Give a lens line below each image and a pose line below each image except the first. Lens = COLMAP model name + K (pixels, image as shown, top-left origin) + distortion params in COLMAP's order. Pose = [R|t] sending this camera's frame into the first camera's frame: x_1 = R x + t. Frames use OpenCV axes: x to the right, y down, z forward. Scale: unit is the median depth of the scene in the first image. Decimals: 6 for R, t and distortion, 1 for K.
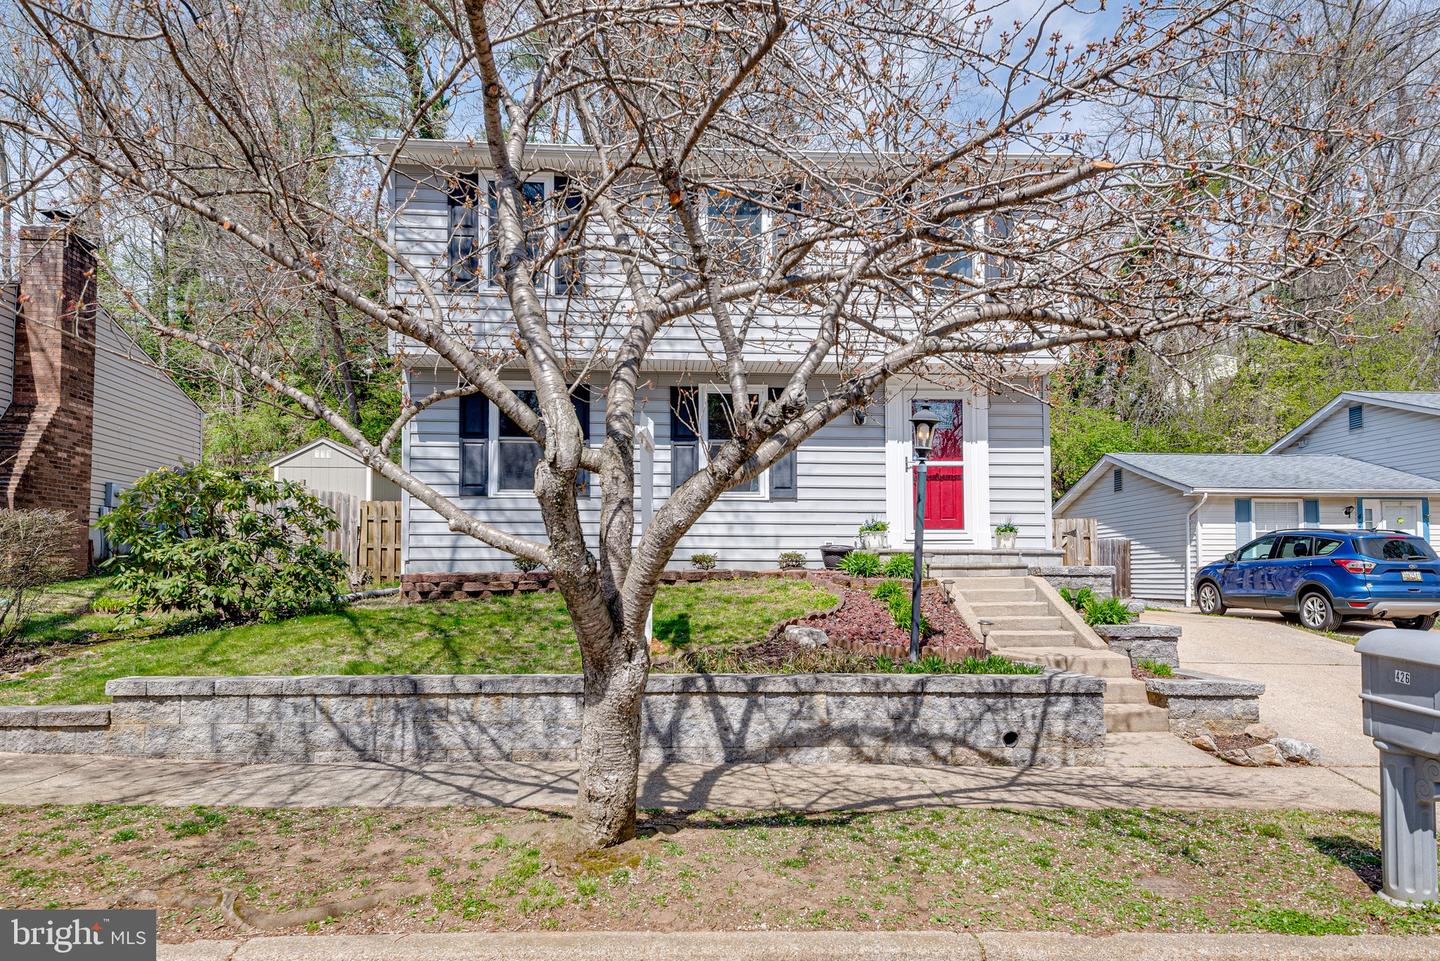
lens RADIAL K [[853.5, 0, 721.2], [0, 853.5, 504.3], [0, 0, 1]] dist [0.036371, -0.002162]
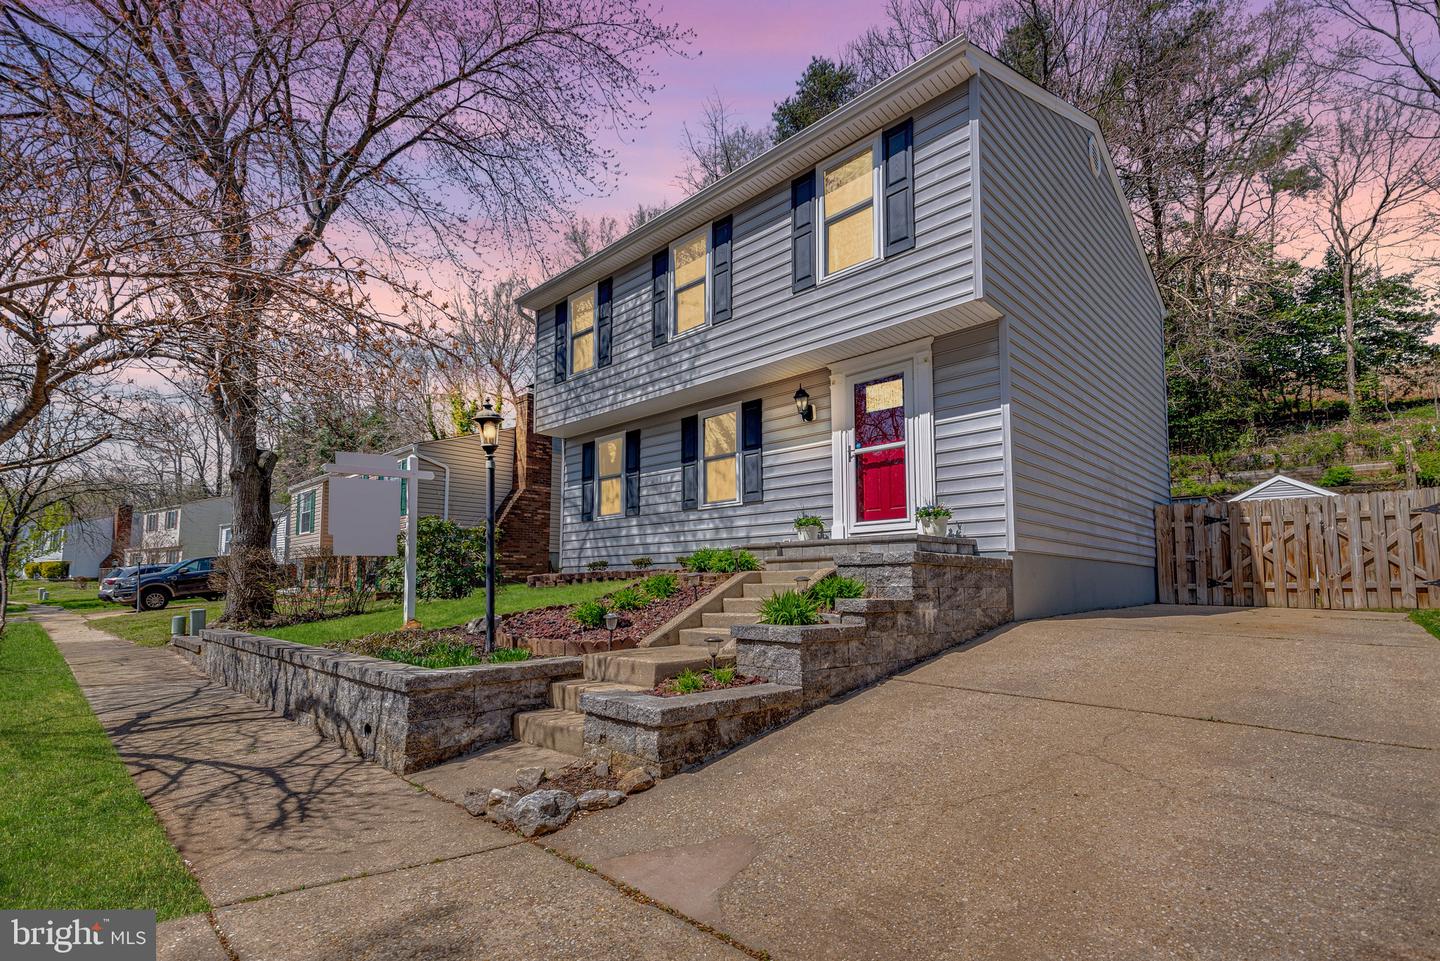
lens RADIAL K [[638.4, 0, 719.0], [0, 638.4, 515.4], [0, 0, 1]] dist [0.012466, -0.000111]
pose [[0.714048, -0.081181, -0.695374, 0.851157], [0.066139, 0.996634, -0.048437, 0.065357], [0.696966, -0.011405, 0.717014, 0.552396]]
